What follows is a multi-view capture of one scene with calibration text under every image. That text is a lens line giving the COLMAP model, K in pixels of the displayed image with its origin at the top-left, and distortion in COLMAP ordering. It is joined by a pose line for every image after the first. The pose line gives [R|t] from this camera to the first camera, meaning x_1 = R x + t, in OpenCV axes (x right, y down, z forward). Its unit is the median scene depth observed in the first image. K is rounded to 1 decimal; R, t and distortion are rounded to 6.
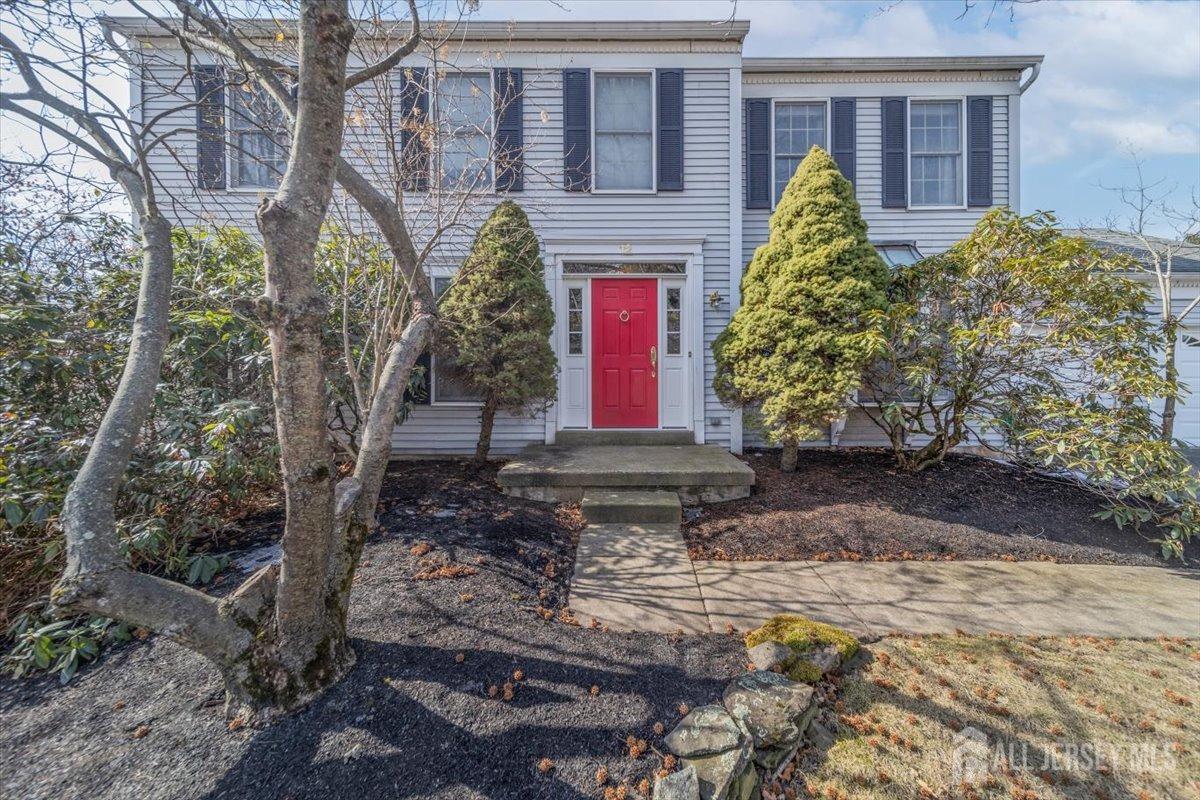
lens RADIAL K [[431.9, 0, 598.3], [0, 431.9, 379.9], [0, 0, 1]] dist [0.006351, 0.000048]
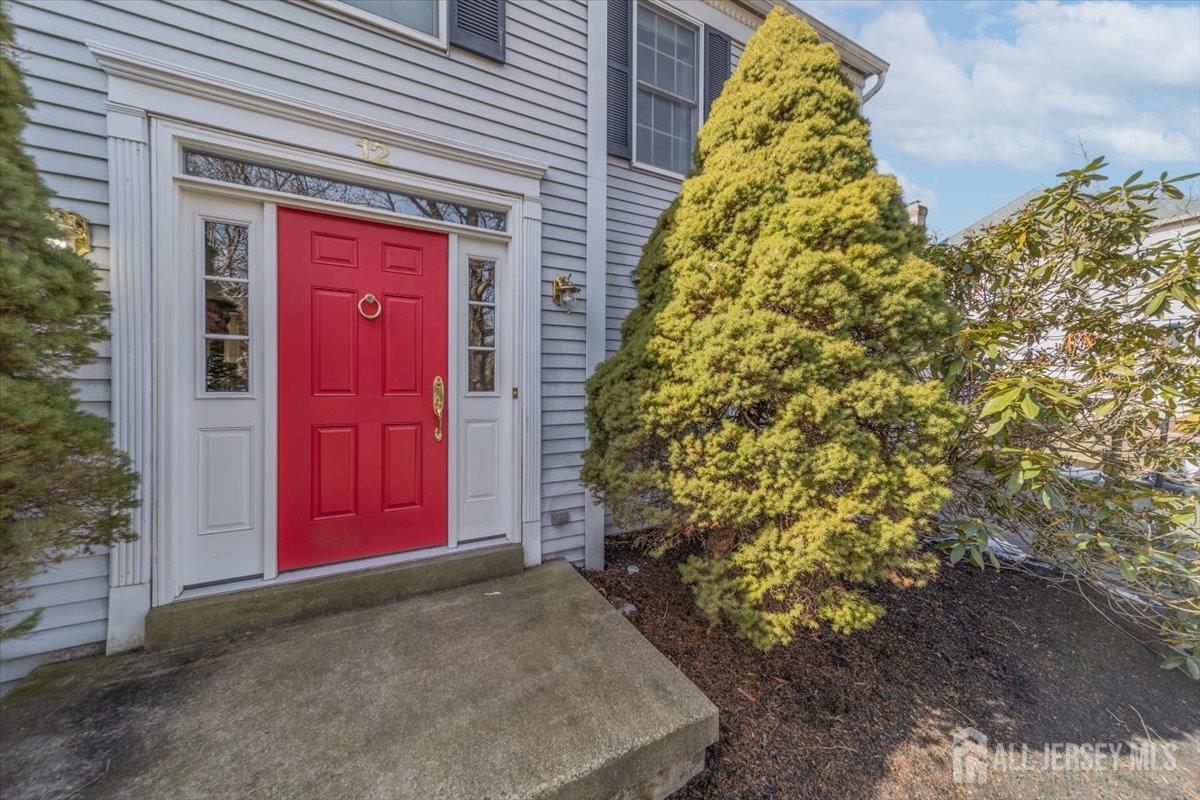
lens RADIAL K [[431.9, 0, 598.3], [0, 431.9, 379.9], [0, 0, 1]] dist [0.006351, 0.000048]
pose [[0.866246, 0.007779, 0.499557, 0.057732], [0.002271, 0.999807, -0.019506, -0.086703], [-0.499613, 0.018031, 0.866061, 0.689350]]
